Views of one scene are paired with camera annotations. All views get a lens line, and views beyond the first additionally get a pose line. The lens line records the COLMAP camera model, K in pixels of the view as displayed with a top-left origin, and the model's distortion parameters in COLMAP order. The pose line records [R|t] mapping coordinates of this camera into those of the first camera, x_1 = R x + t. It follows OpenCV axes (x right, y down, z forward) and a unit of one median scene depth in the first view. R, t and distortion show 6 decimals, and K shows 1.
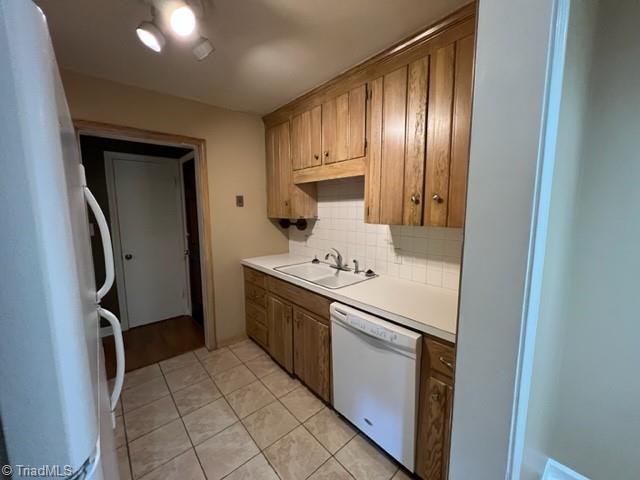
lens RADIAL K [[256.9, 0, 316.6], [0, 256.9, 241.8], [0, 0, 1]] dist [-0.001249, 0.000220]
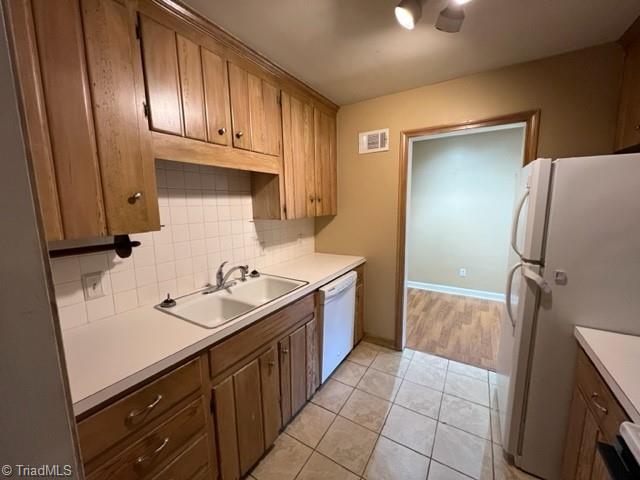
lens RADIAL K [[256.9, 0, 318.3], [0, 256.9, 238.4], [0, 0, 1]] dist [-0.001249, 0.000220]
pose [[-0.298731, -0.115687, 0.947299, -0.838745], [0.150749, 0.974443, 0.166540, -0.145113], [-0.942356, 0.192555, -0.273657, 1.121578]]
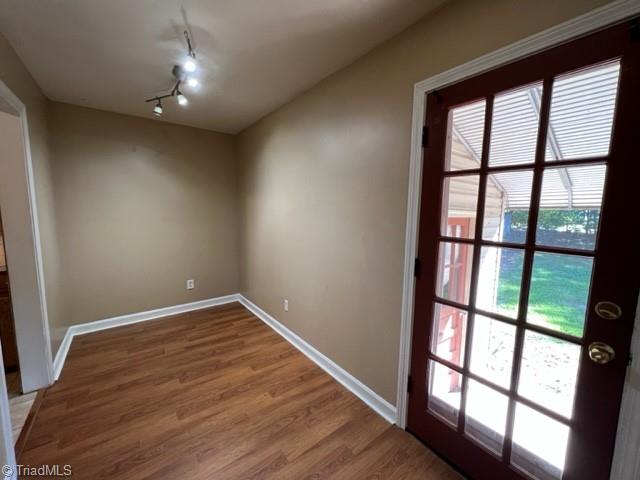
lens RADIAL K [[256.9, 0, 320.7], [0, 256.9, 240.1], [0, 0, 1]] dist [-0.001249, 0.000220]
pose [[0.048537, -0.107287, 0.993043, -0.641493], [0.117077, 0.987972, 0.101017, 0.154550], [-0.991936, 0.111359, 0.060514, -0.800149]]
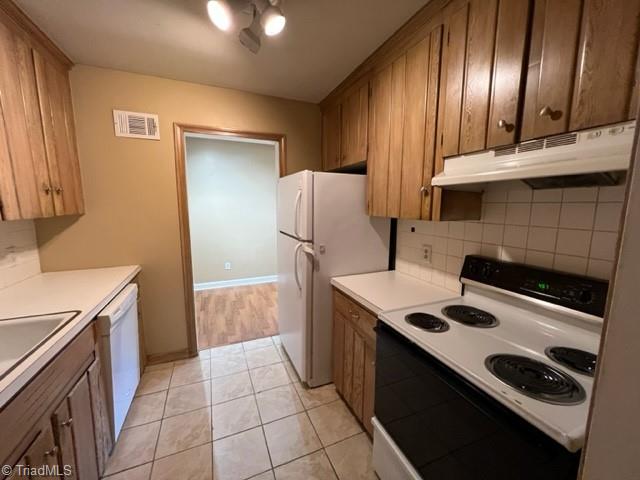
lens RADIAL K [[256.9, 0, 319.5], [0, 256.9, 238.1], [0, 0, 1]] dist [-0.001249, 0.000220]
pose [[-0.953536, -0.034442, 0.299303, -0.710754], [0.046626, 0.964605, 0.259545, -0.150608], [-0.297648, 0.261441, -0.918180, 1.295201]]
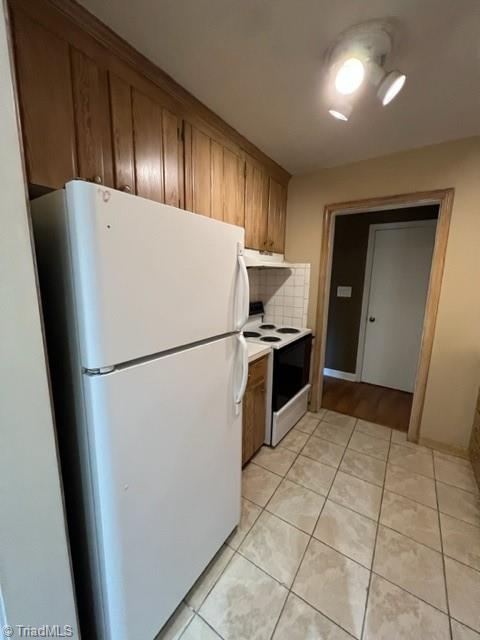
lens RADIAL K [[256.9, 0, 242.5], [0, 256.9, 318.2], [0, 0, 1]] dist [-0.001249, 0.000220]
pose [[0.270716, 0.169601, -0.947601, 0.262088], [-0.150071, 0.979759, 0.132484, -0.014066], [0.950890, 0.106342, 0.290688, 0.242969]]
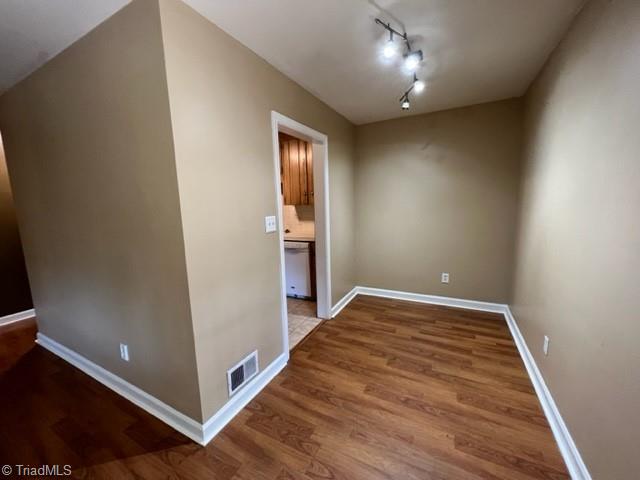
lens RADIAL K [[256.9, 0, 317.1], [0, 256.9, 239.4], [0, 0, 1]] dist [-0.001249, 0.000220]
pose [[0.930715, -0.072094, 0.358569, -0.328221], [0.071252, 0.997337, 0.015581, 0.189892], [-0.358737, 0.011047, 0.933373, -1.049140]]
